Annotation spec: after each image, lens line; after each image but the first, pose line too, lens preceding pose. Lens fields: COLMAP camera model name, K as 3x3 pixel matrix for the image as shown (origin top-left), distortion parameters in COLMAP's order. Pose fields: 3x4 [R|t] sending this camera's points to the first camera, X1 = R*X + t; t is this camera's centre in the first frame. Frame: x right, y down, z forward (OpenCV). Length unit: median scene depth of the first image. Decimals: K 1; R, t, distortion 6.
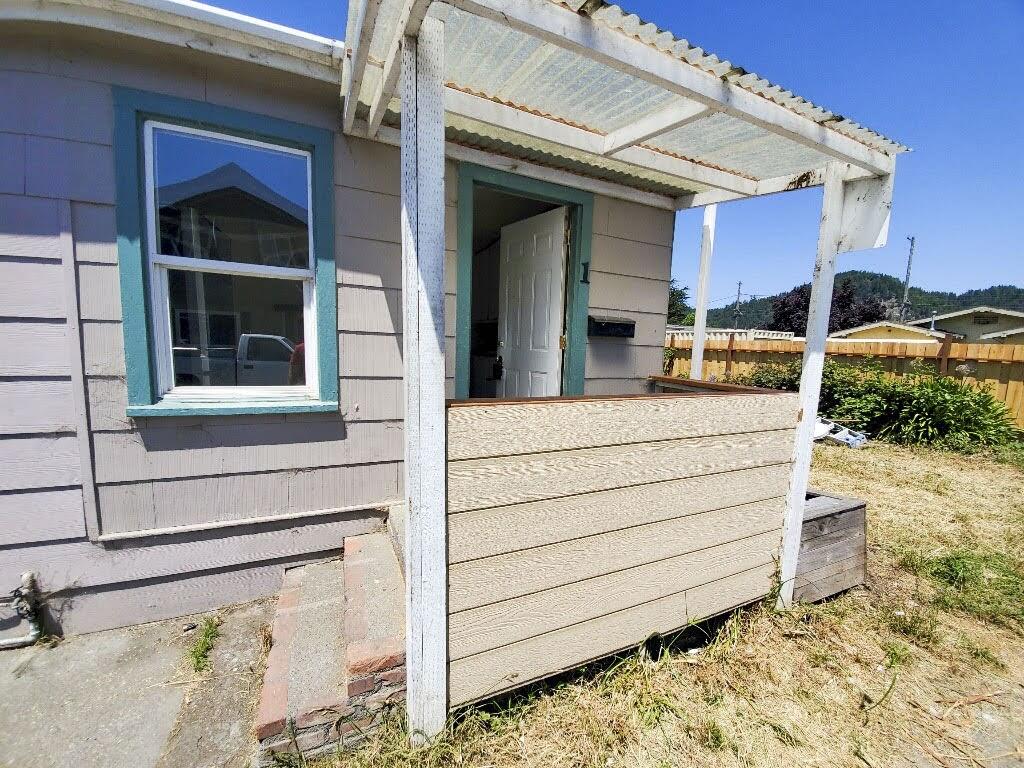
lens RADIAL K [[404.7, 0, 522.7], [0, 404.7, 397.6], [0, 0, 1]] dist [0.011958, -0.015397]
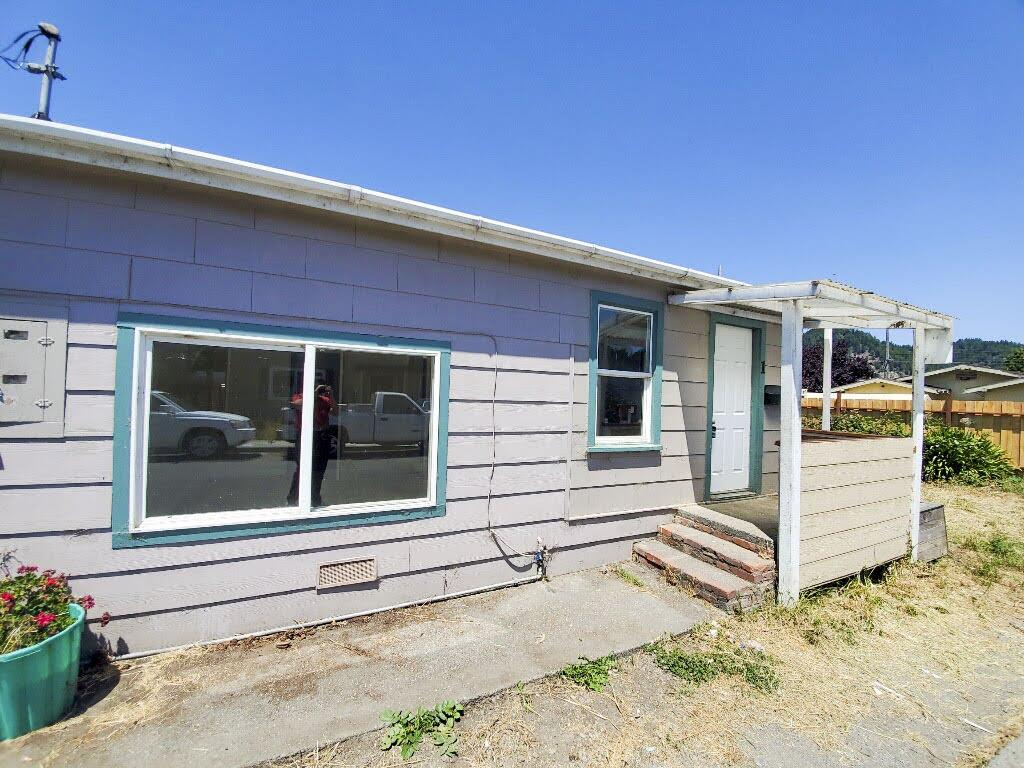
lens RADIAL K [[404.7, 0, 522.7], [0, 404.7, 397.6], [0, 0, 1]] dist [0.011958, -0.015397]
pose [[0.999615, -0.004081, 0.027446, -0.670380], [0.007577, 0.991680, -0.128507, 0.018004], [-0.026693, 0.128666, 0.991329, -0.467832]]
